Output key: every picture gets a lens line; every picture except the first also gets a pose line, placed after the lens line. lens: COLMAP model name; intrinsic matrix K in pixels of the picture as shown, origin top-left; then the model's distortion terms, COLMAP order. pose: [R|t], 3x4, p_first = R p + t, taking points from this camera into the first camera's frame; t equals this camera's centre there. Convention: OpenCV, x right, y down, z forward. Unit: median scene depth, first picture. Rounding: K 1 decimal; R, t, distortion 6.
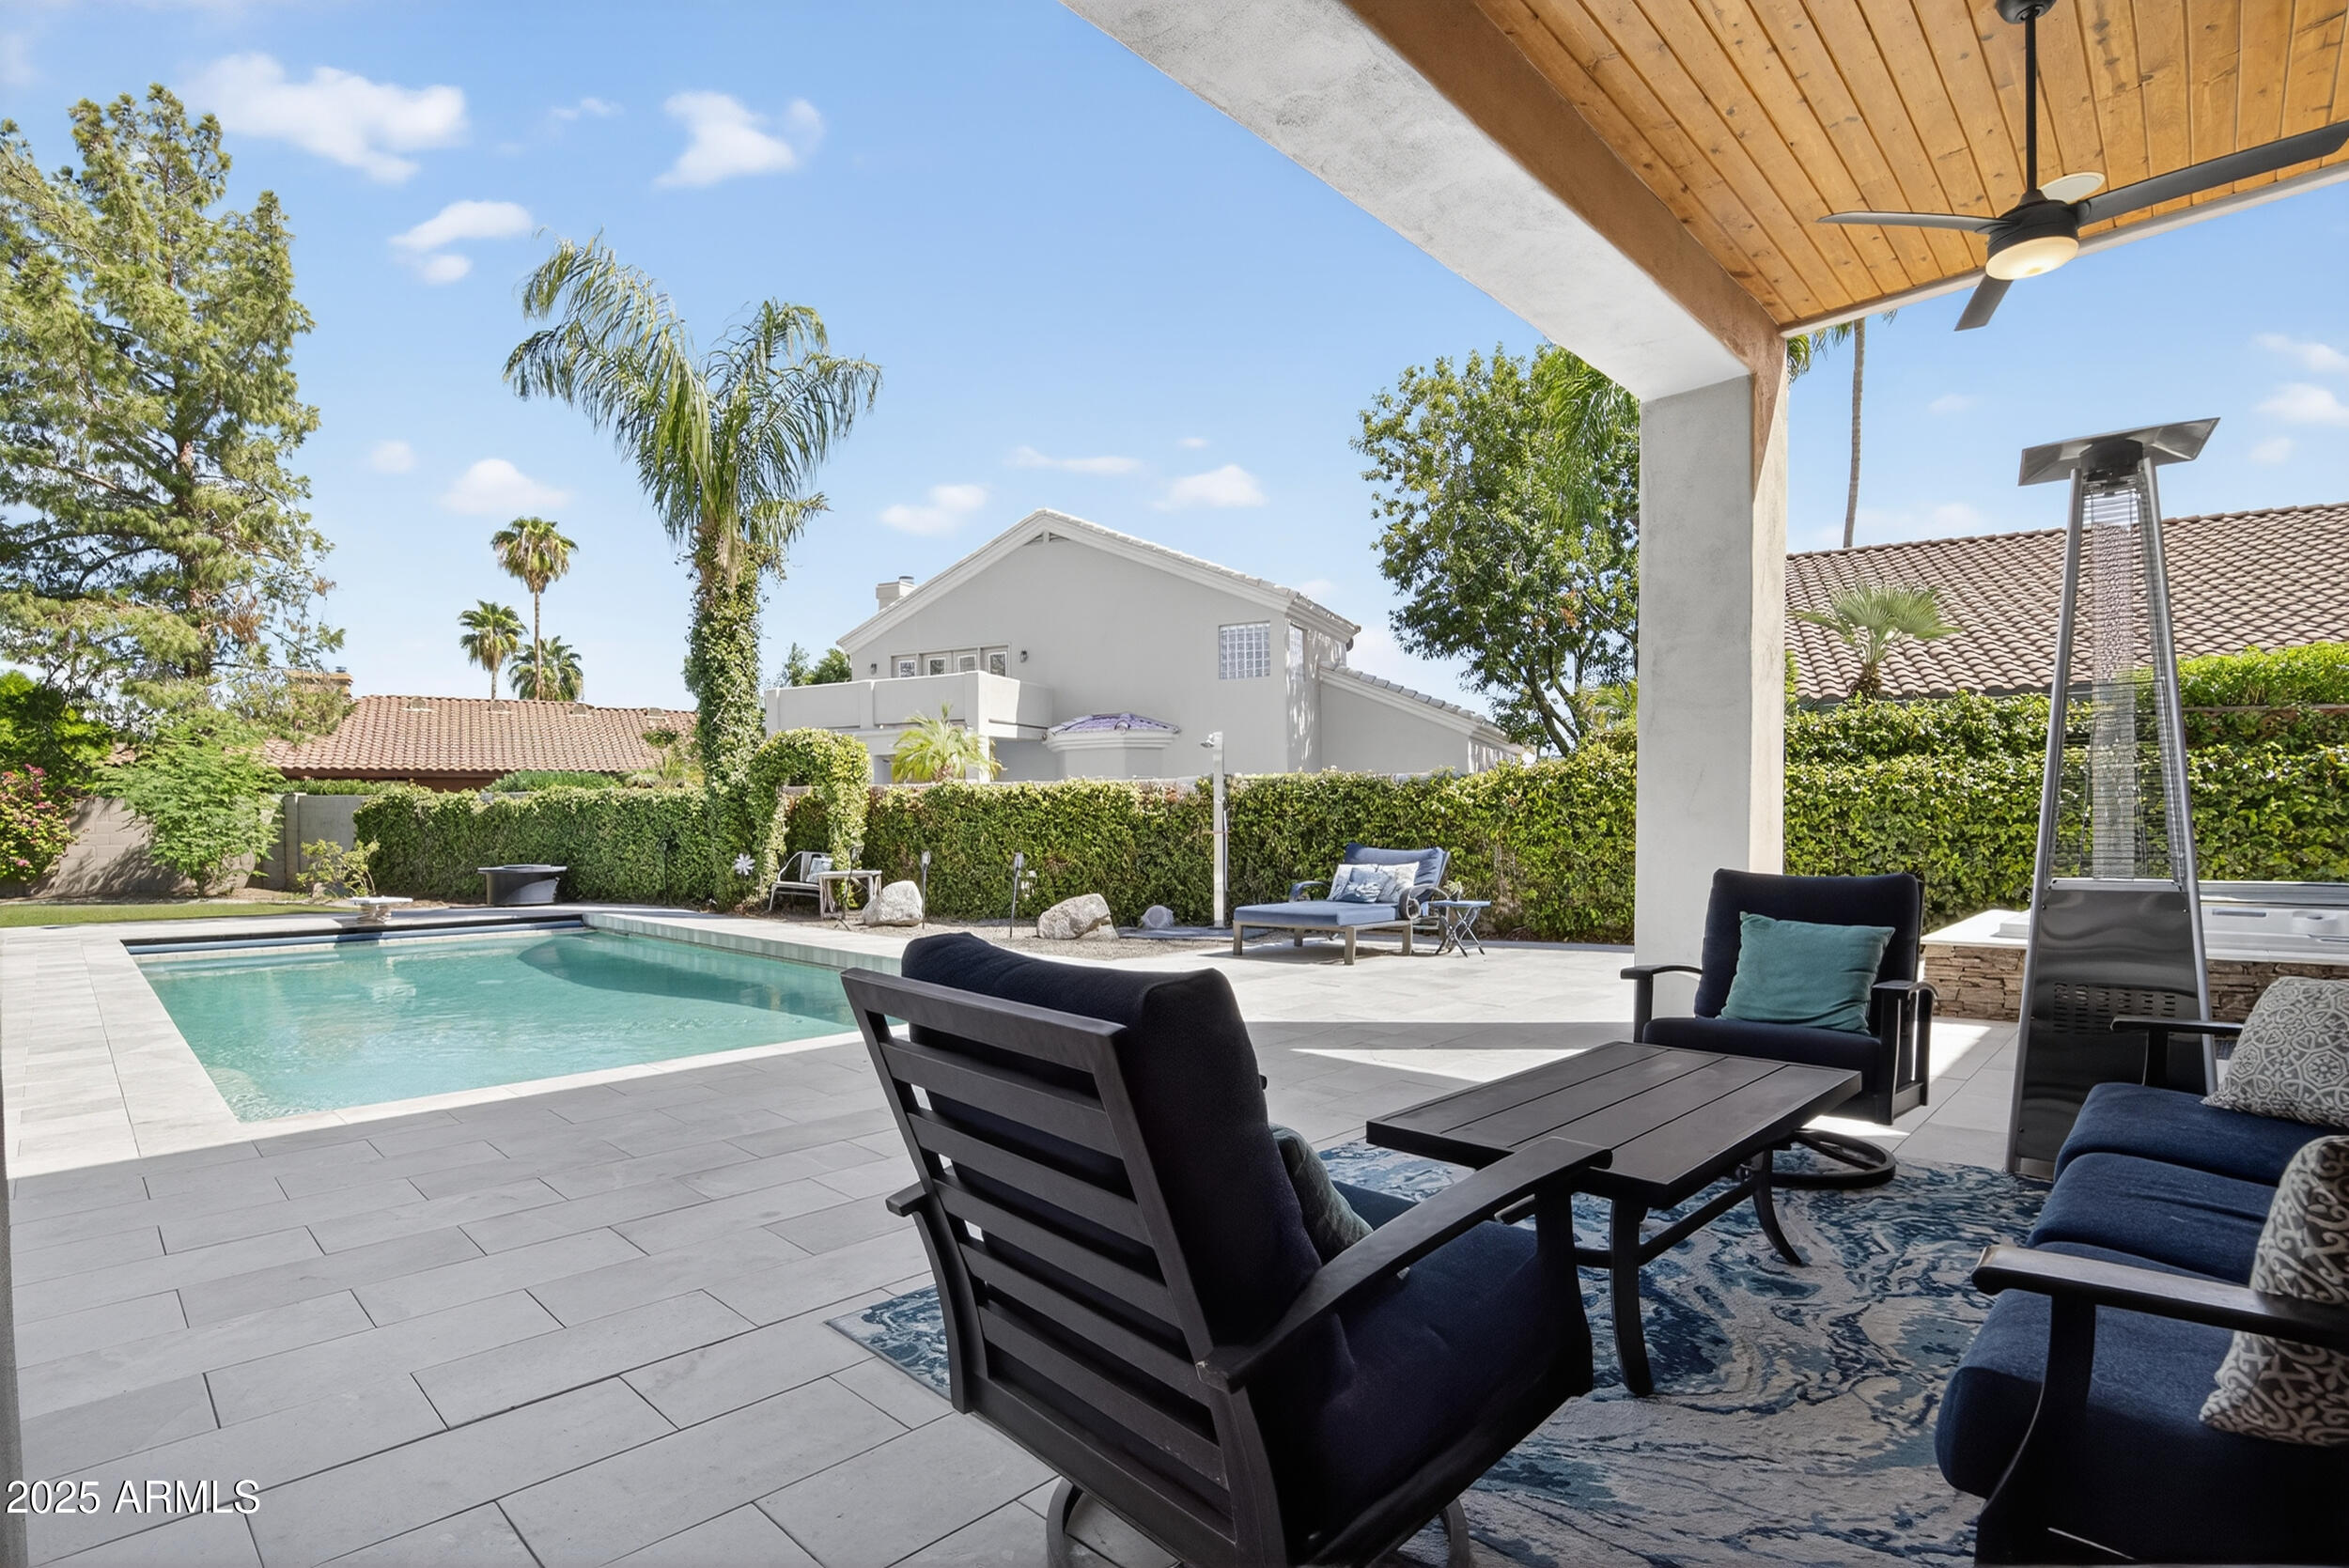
lens RADIAL K [[1092.6, 0, 1162.9], [0, 1092.6, 853.1], [0, 0, 1]] dist [-0.001668, -0.000142]
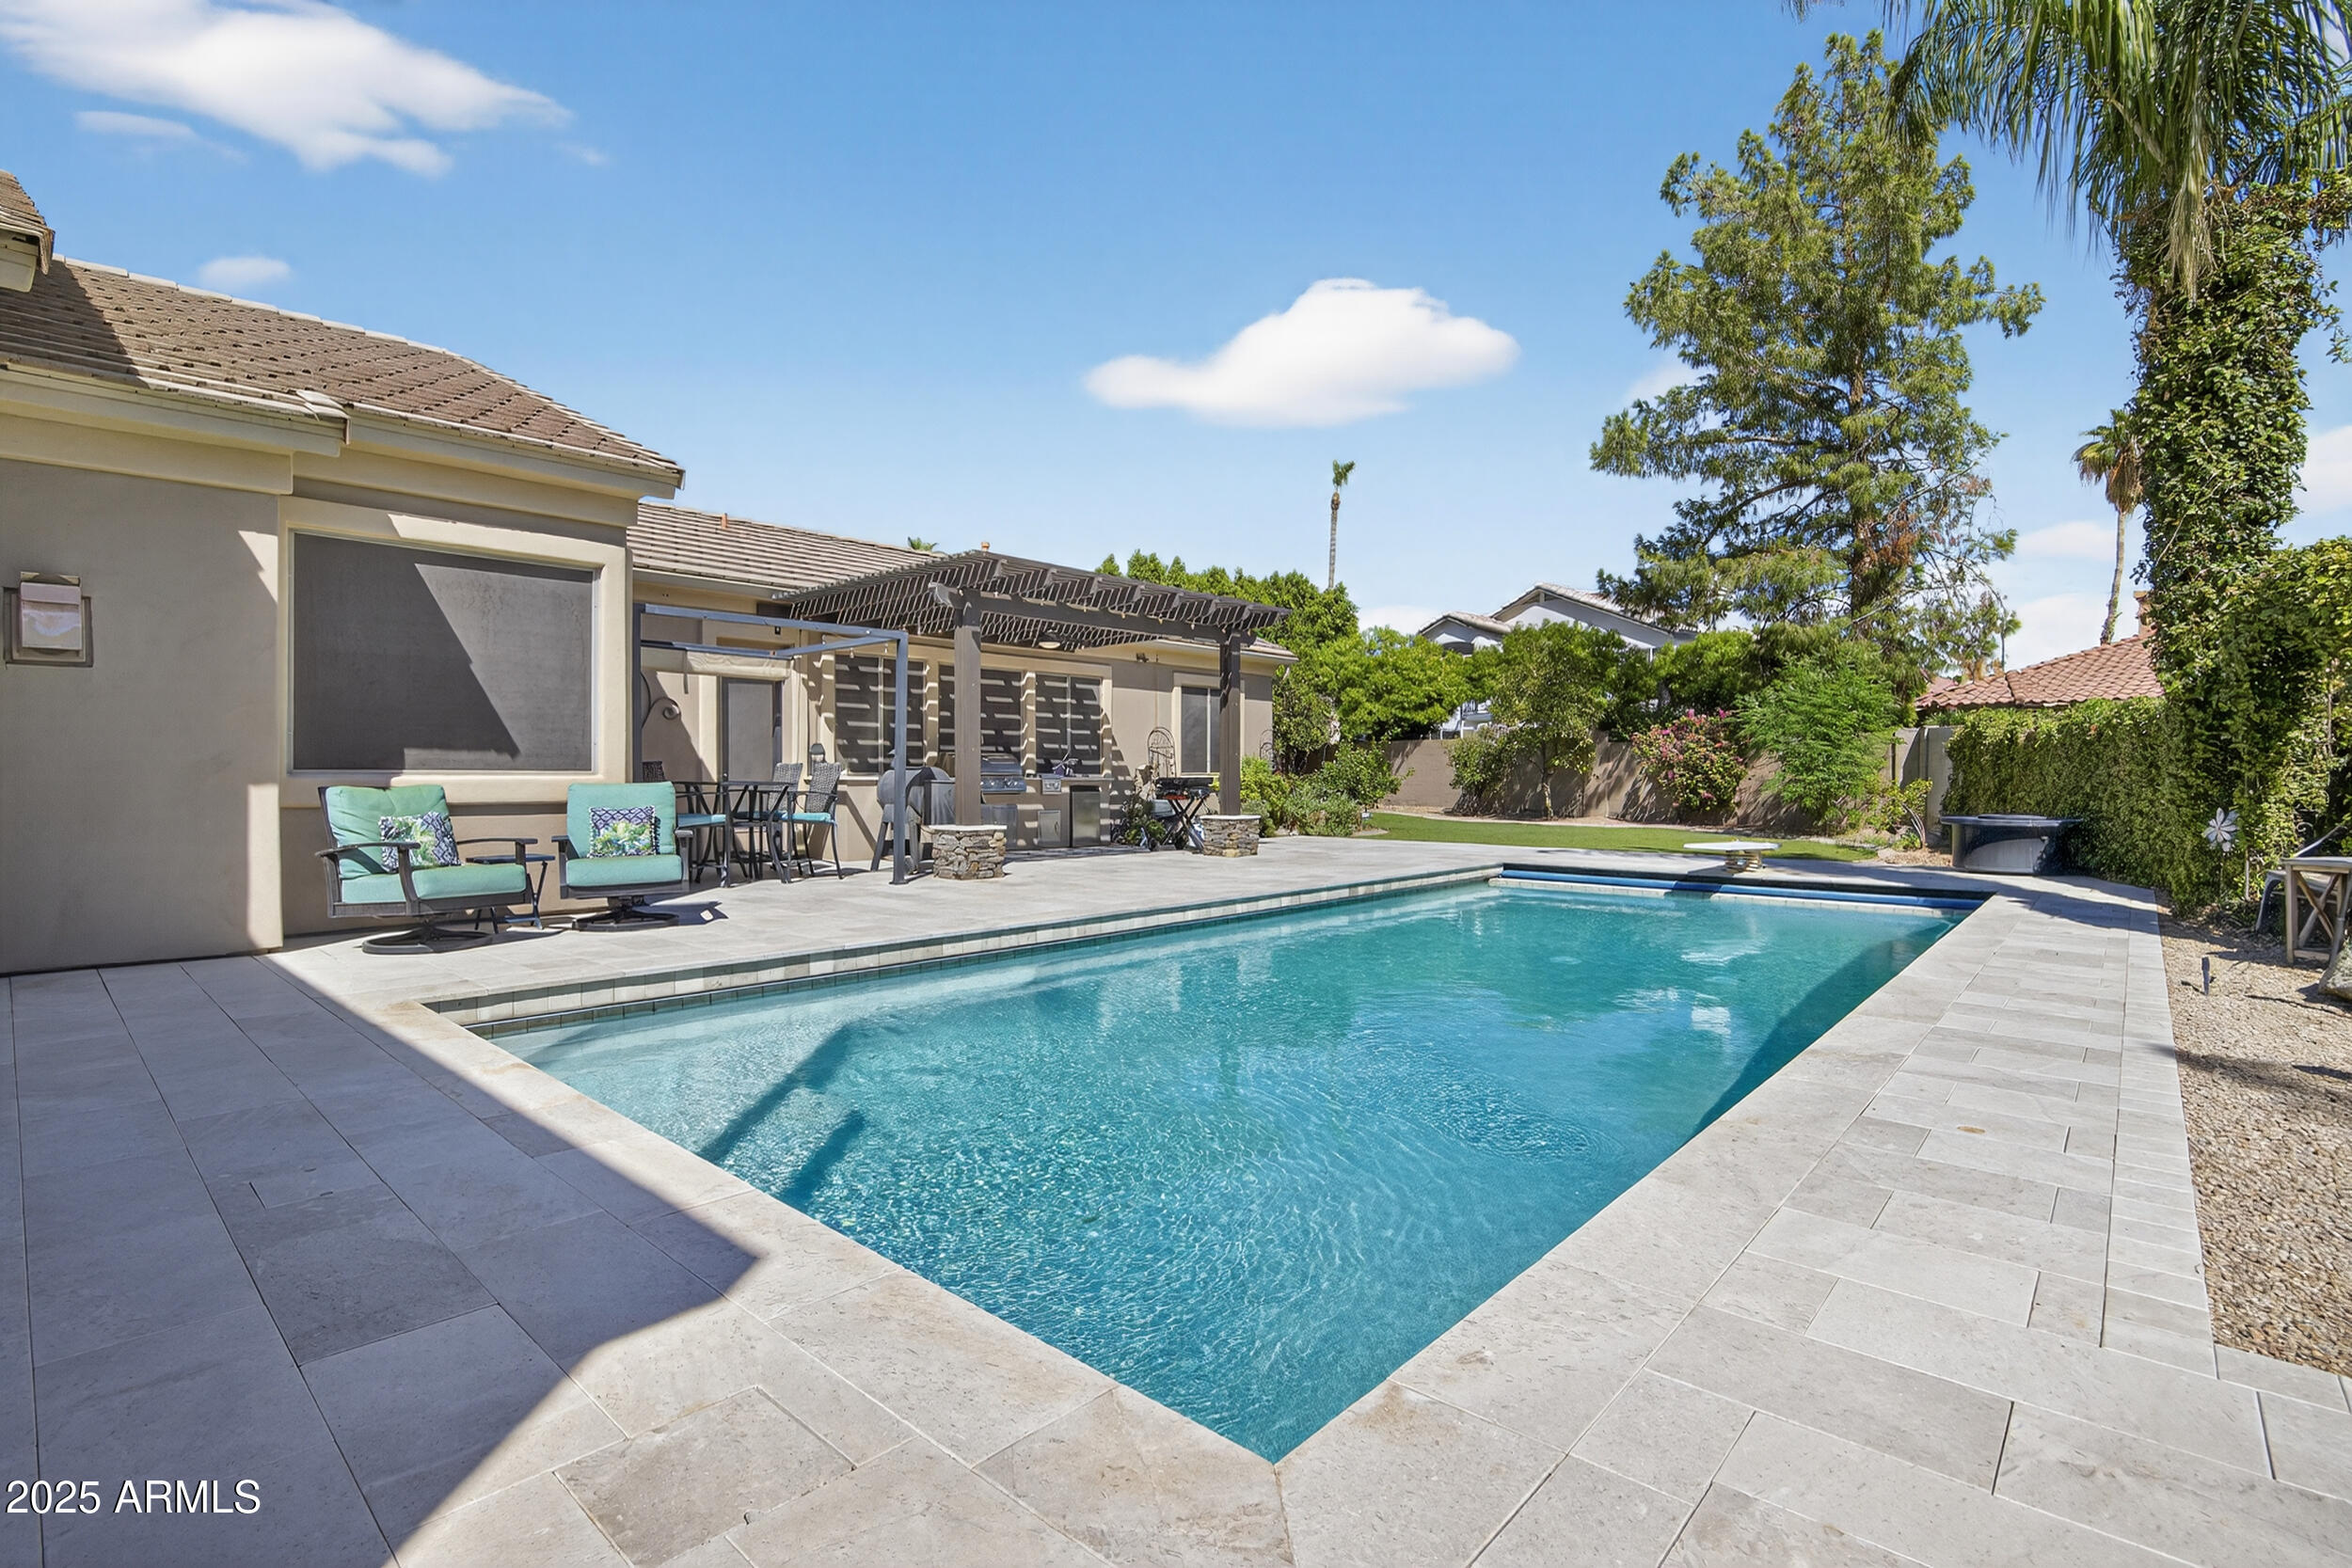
lens RADIAL K [[1103.9, 0, 1176.0], [0, 1103.9, 784.0], [0, 0, 1]] dist [-0.037874, 0.007516]
pose [[0.039434, 0.016908, -0.999079, 0.095058], [-0.029037, 0.999454, 0.015768, -0.004747], [0.998800, 0.028388, 0.039904, 0.485019]]
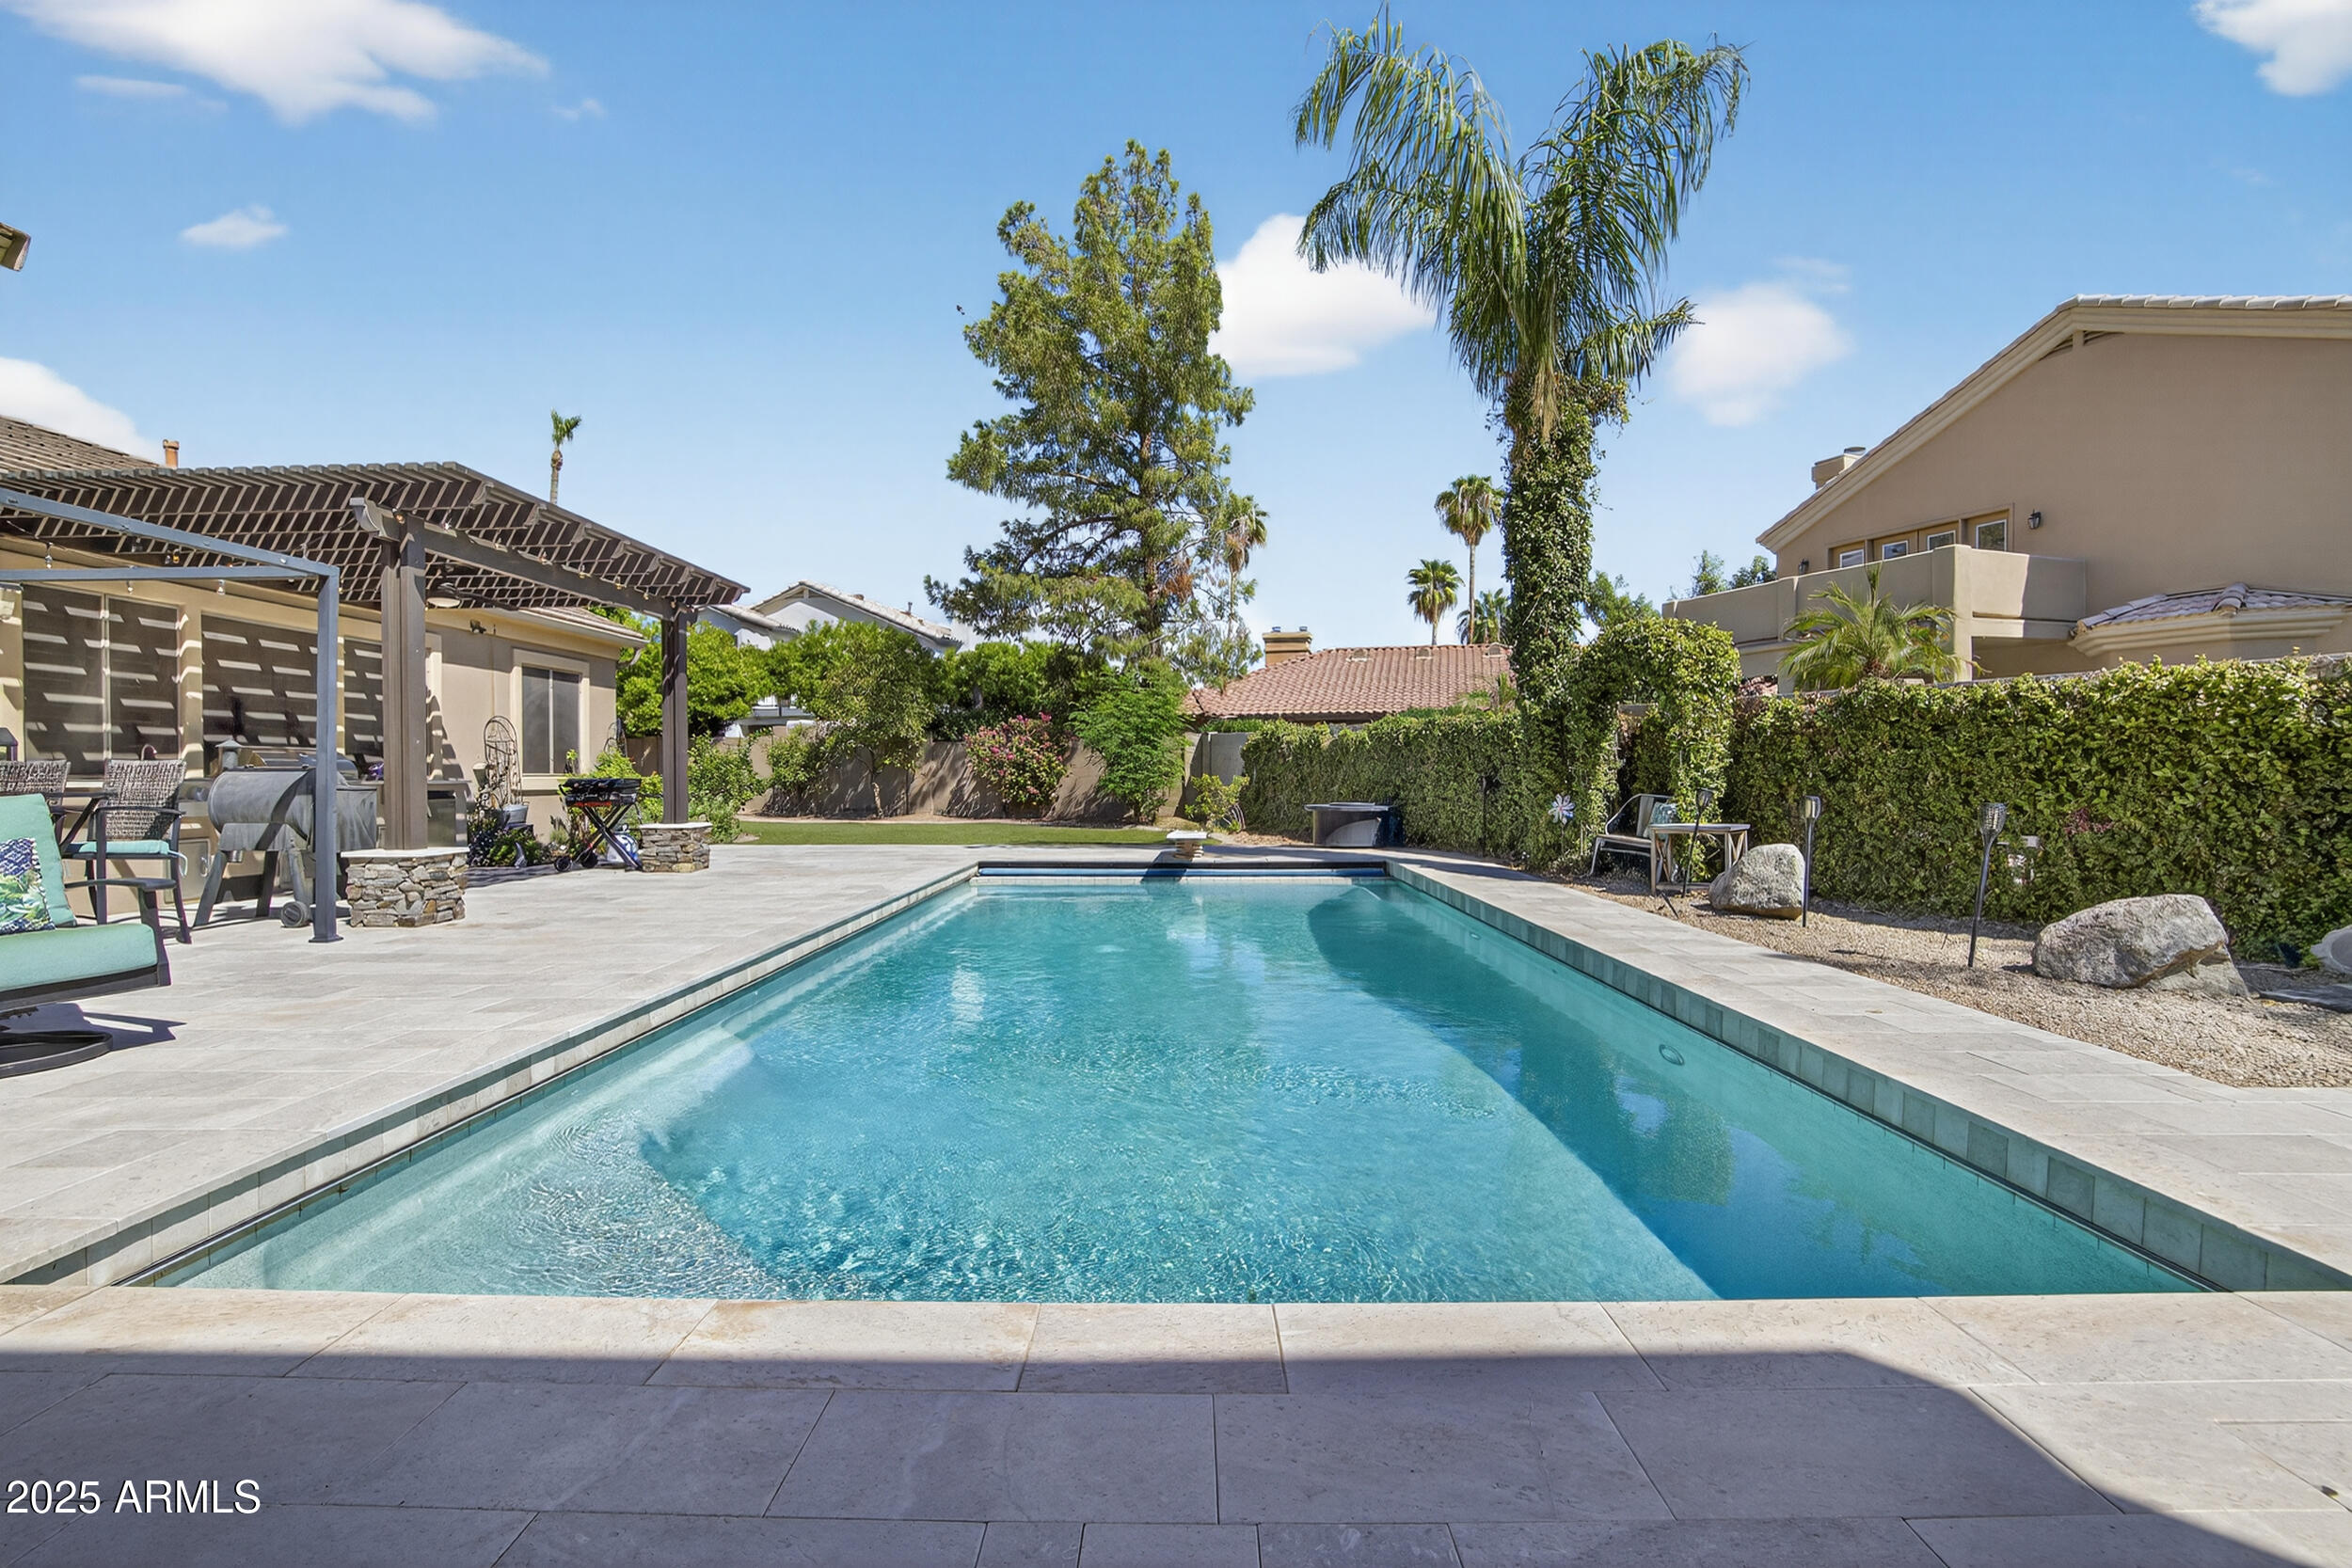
lens RADIAL K [[1103.9, 0, 1176.0], [0, 1103.9, 784.0], [0, 0, 1]] dist [-0.037874, 0.007516]
pose [[0.694228, 0.013800, -0.719623, -0.024896], [-0.022253, 0.999750, -0.002296, 0.000764], [0.719411, 0.017608, 0.694361, 0.282899]]
